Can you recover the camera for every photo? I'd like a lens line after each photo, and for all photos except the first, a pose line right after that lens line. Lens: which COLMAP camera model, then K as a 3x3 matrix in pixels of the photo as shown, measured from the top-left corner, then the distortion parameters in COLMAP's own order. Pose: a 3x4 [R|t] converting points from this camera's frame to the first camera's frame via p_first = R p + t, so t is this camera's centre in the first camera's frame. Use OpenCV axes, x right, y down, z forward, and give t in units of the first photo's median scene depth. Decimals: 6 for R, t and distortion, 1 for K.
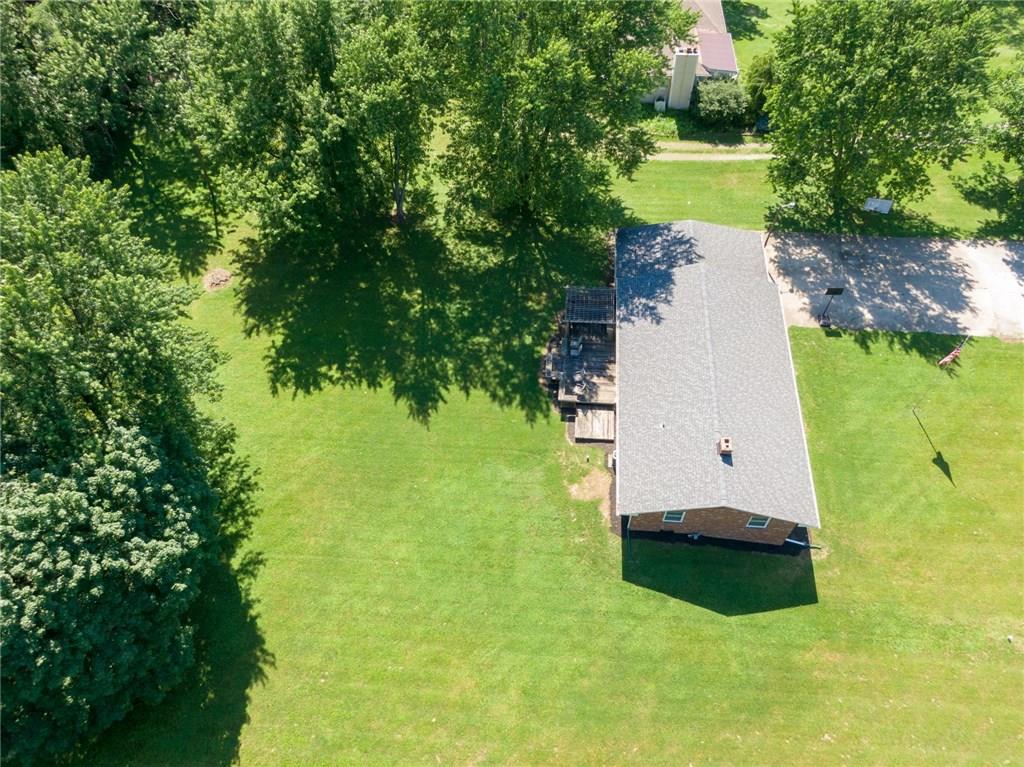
lens RADIAL K [[725.3, 0, 516.7], [0, 725.3, 378.0], [0, 0, 1]] dist [0.029386, -0.066431]
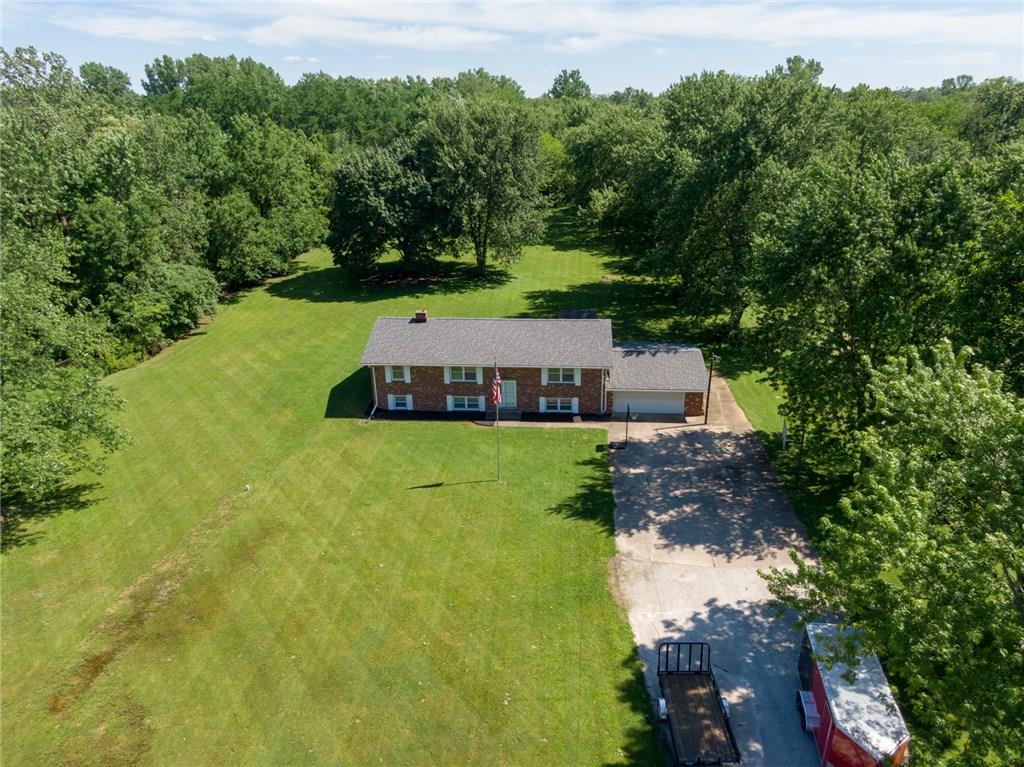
lens RADIAL K [[725.3, 0, 516.7], [0, 725.3, 378.0], [0, 0, 1]] dist [0.029386, -0.066431]
pose [[0.000227, 0.383494, -0.923543, 1.204287], [-0.808904, 0.543059, 0.225302, -0.220612], [0.587940, 0.747007, 0.310333, 0.579373]]
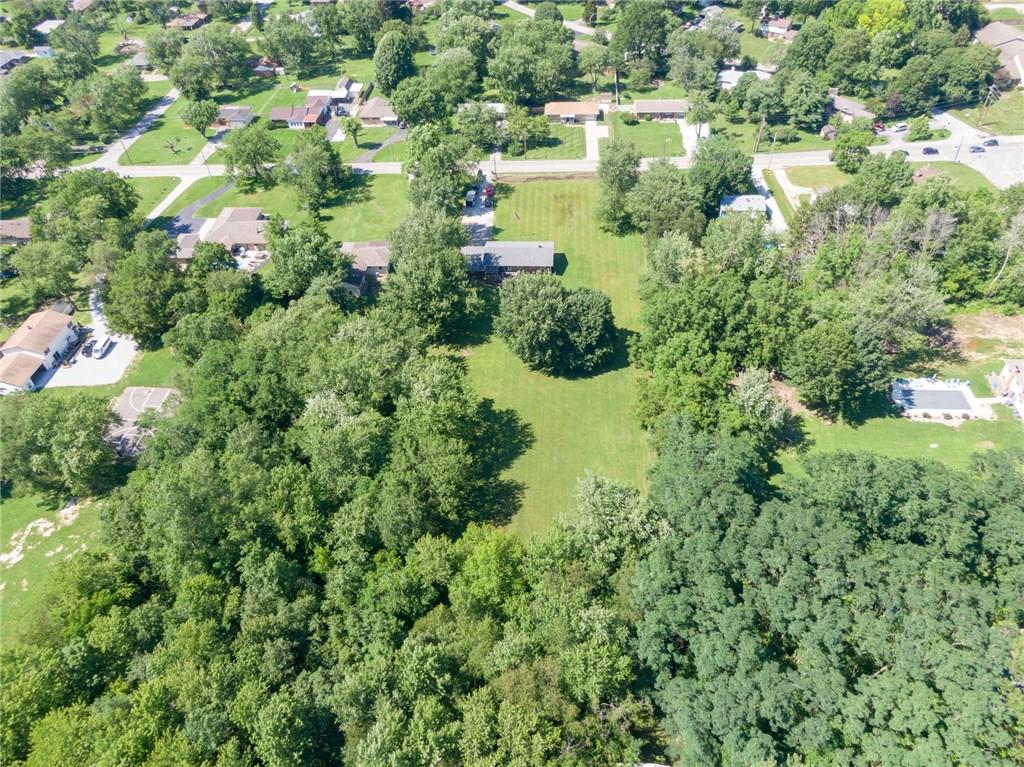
lens RADIAL K [[725.3, 0, 516.7], [0, 725.3, 378.0], [0, 0, 1]] dist [0.029386, -0.066431]
pose [[-0.023289, -0.665040, 0.746445, -2.816213], [0.831607, 0.401521, 0.383679, -1.109025], [-0.554875, 0.629685, 0.543701, -0.685874]]
